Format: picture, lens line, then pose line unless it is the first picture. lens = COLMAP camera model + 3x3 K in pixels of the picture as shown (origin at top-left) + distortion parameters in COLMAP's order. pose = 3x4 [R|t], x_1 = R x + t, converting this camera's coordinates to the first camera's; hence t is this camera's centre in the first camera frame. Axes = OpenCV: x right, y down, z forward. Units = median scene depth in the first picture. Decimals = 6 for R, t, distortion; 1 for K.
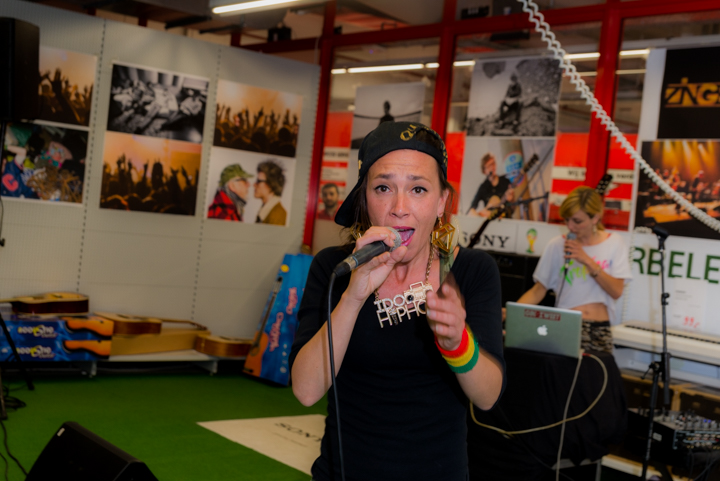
lens RADIAL K [[983.6, 0, 357.3], [0, 983.6, 241.6], [0, 0, 1]] dist [-0.005798, 0.007419]
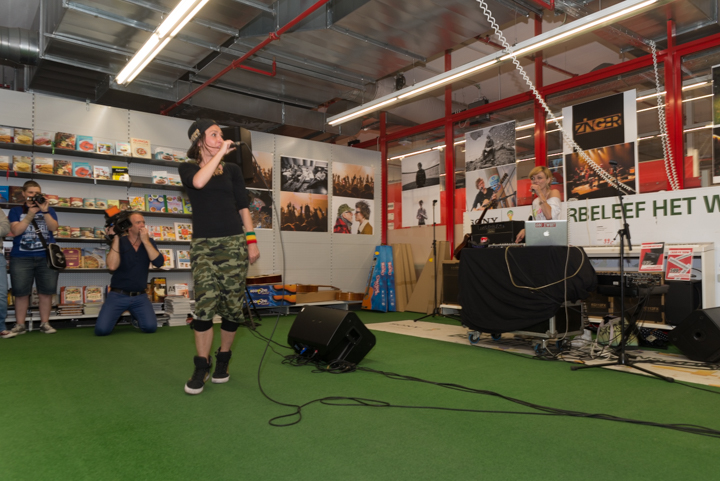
lens RADIAL K [[507.1, 0, 355.9], [0, 507.1, 246.4], [0, 0, 1]] dist [0.002660, -0.002722]
pose [[0.993423, -0.107648, -0.039029, -0.080037], [0.104913, 0.992262, -0.066408, 0.081208], [0.045875, 0.061876, 0.997029, 0.007603]]
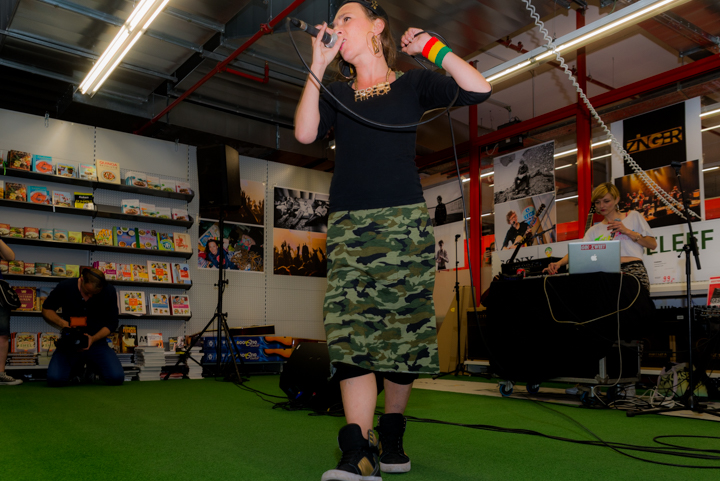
lens RADIAL K [[595.7, 0, 355.1], [0, 595.7, 304.3], [0, 0, 1]] dist [0.004232, -0.003499]
pose [[0.993200, -0.105254, -0.049763, -0.085053], [0.100469, 0.990818, -0.090471, 0.120959], [0.058828, 0.084856, 0.994655, 0.026569]]
